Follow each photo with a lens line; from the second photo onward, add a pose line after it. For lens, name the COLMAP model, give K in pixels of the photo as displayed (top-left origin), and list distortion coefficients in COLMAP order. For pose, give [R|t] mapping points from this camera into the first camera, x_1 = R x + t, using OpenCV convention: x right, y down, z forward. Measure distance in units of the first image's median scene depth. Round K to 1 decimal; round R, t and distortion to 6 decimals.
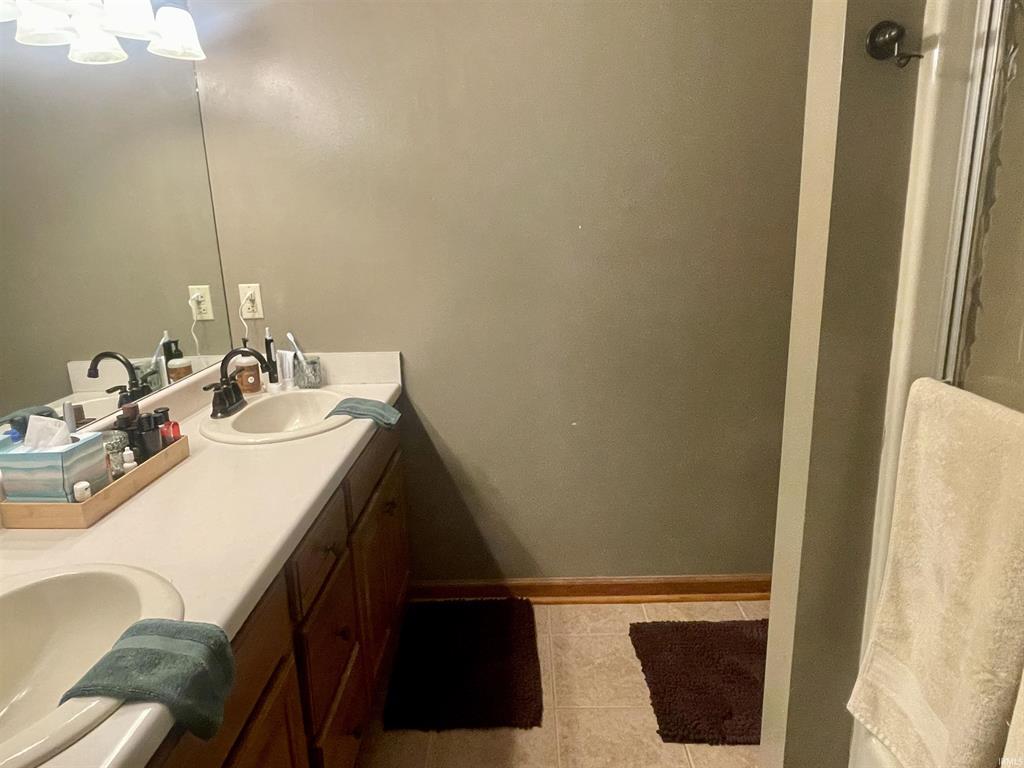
lens RADIAL K [[659.6, 0, 511.9], [0, 659.6, 380.2], [0, 0, 1]] dist [-0.004364, 0.000410]
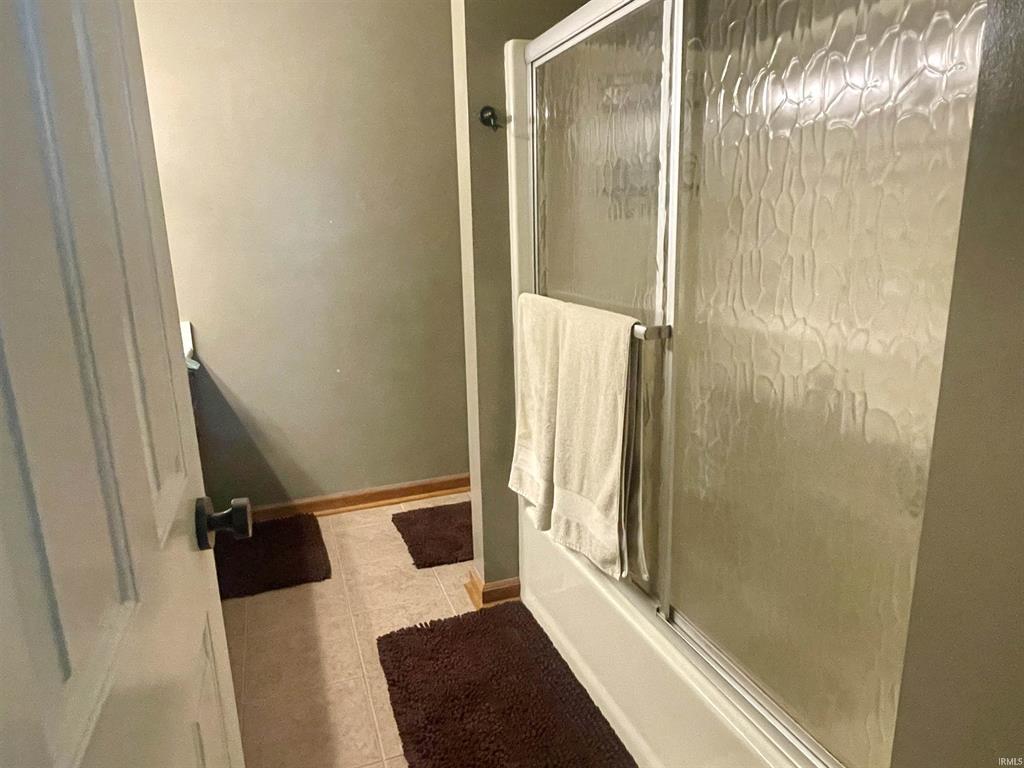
lens RADIAL K [[659.6, 0, 508.9], [0, 659.6, 384.7], [0, 0, 1]] dist [-0.004364, 0.000410]
pose [[0.936277, -0.072776, 0.343641, -0.051560], [0.077656, 0.996980, -0.000442, 0.146582], [-0.342571, 0.027099, 0.939101, -0.436495]]
